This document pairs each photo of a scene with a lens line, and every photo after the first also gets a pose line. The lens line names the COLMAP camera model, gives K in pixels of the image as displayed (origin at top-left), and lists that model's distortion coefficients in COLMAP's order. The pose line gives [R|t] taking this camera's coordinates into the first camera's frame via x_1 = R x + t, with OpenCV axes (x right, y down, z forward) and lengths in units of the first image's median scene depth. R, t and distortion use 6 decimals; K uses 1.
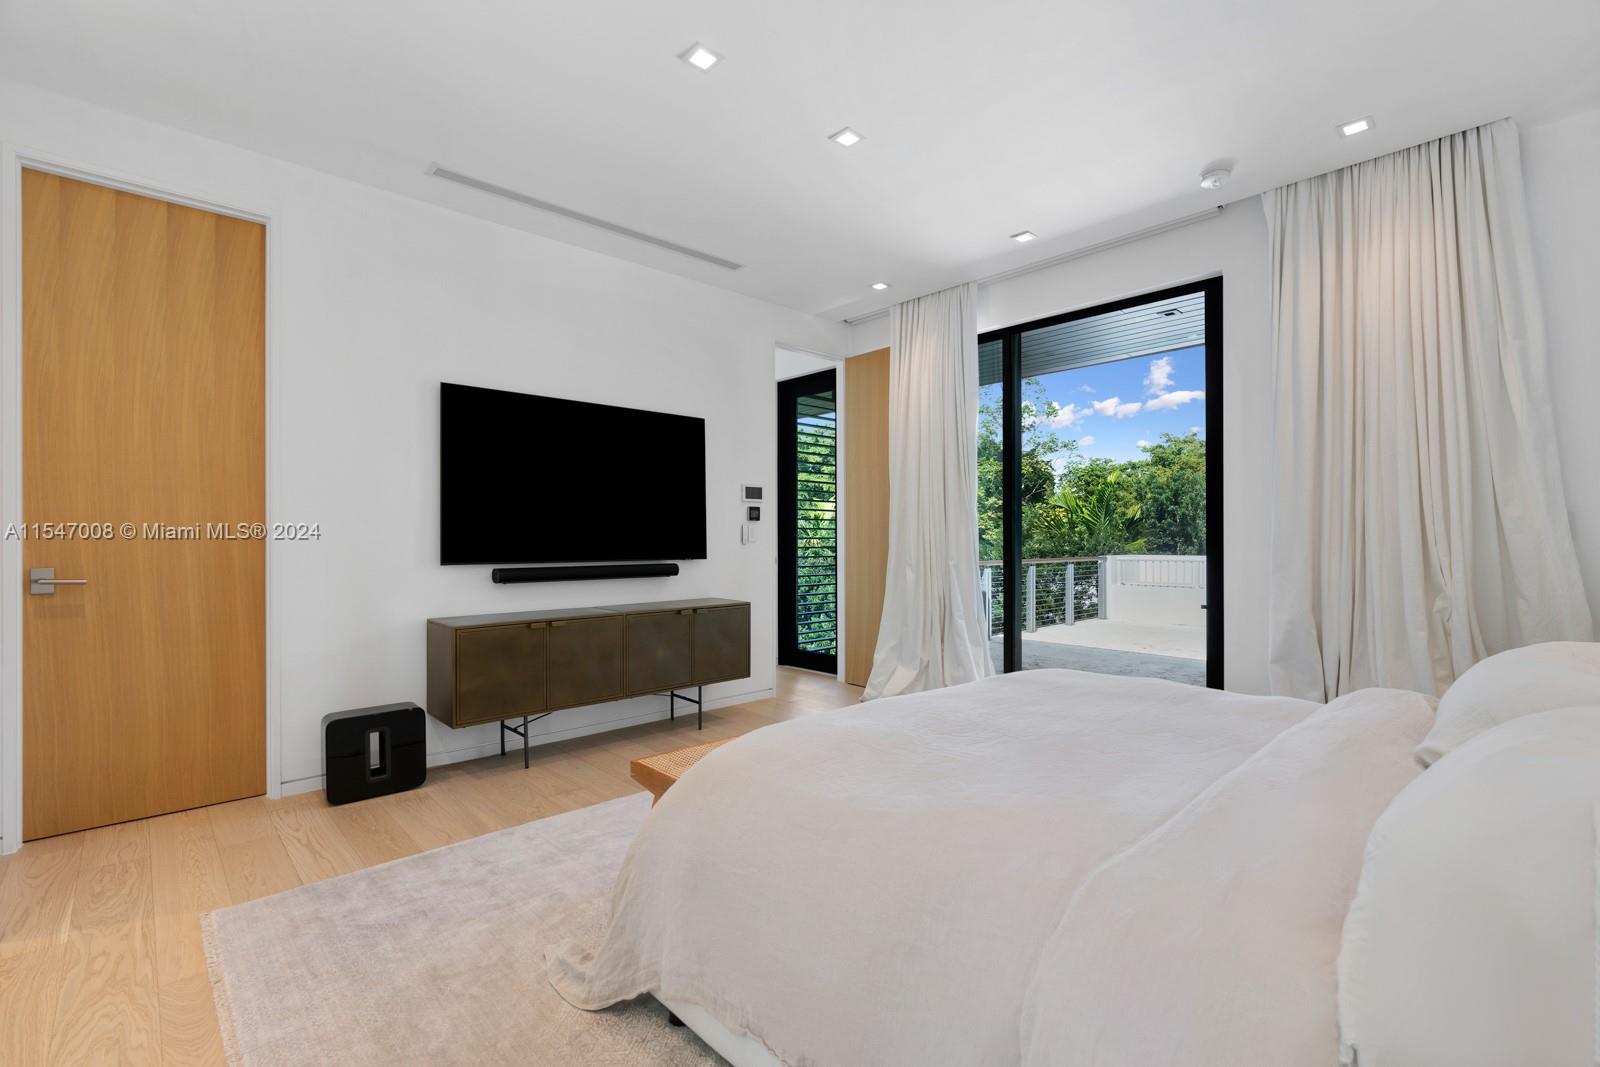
lens RADIAL K [[716.6, 0, 801.9], [0, 716.6, 535.9], [0, 0, 1]] dist [0.003266, 0.000365]
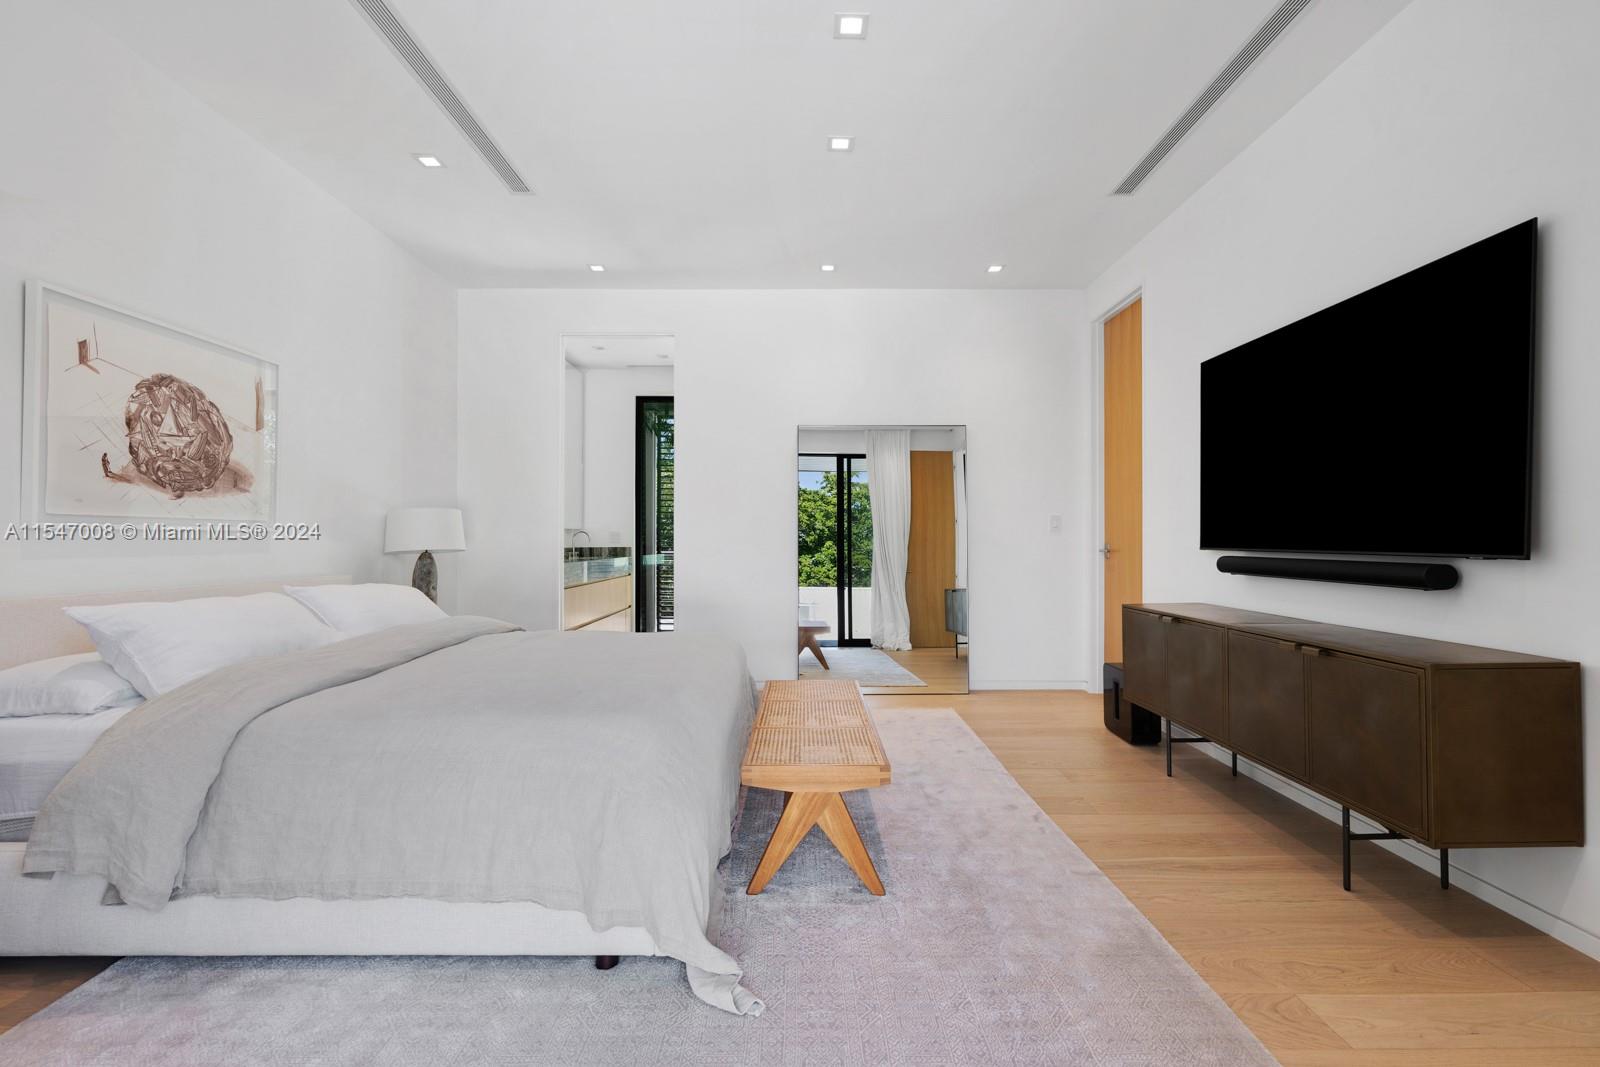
lens RADIAL K [[716.6, 0, 801.3], [0, 716.6, 534.9], [0, 0, 1]] dist [0.003266, 0.000365]
pose [[-0.687748, 0.005026, -0.725932, 0.529496], [0.011958, 0.999919, -0.004406, 0.017149], [0.725851, -0.011711, -0.687752, 1.156998]]
